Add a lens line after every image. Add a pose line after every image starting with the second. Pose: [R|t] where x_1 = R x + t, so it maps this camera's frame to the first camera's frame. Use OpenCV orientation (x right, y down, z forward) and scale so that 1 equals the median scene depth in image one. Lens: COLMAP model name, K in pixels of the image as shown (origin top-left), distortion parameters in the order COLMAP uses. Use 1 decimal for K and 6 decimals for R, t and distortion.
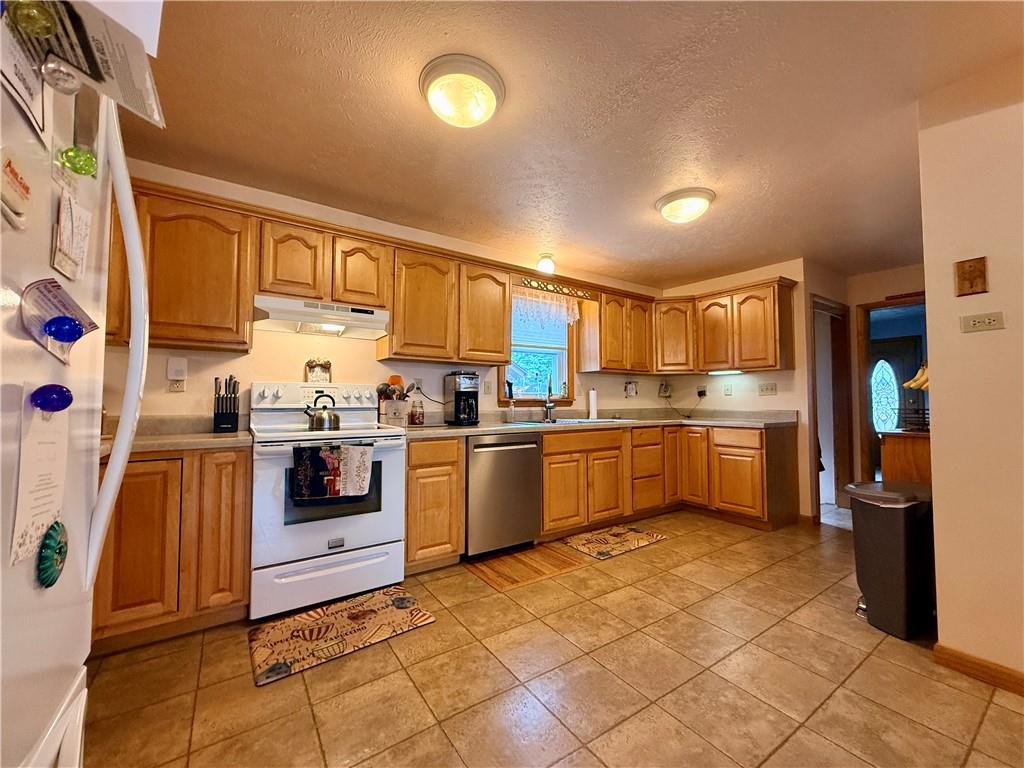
lens RADIAL K [[408.9, 0, 508.9], [0, 408.9, 383.2], [0, 0, 1]] dist [0.009728, 0.000048]
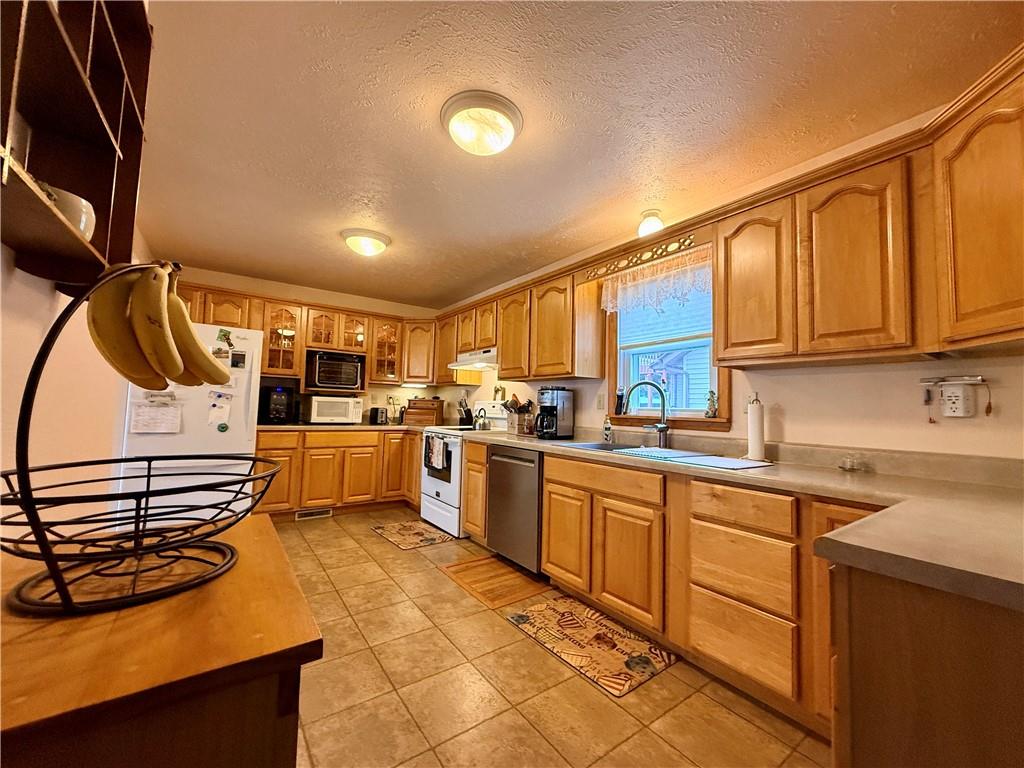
lens RADIAL K [[408.9, 0, 510.9], [0, 408.9, 383.3], [0, 0, 1]] dist [0.009728, 0.000048]
pose [[0.020739, -0.058897, -0.998049, 0.997049], [0.019382, 0.998099, -0.058497, 0.023232], [0.999597, -0.018131, 0.021841, 0.952544]]
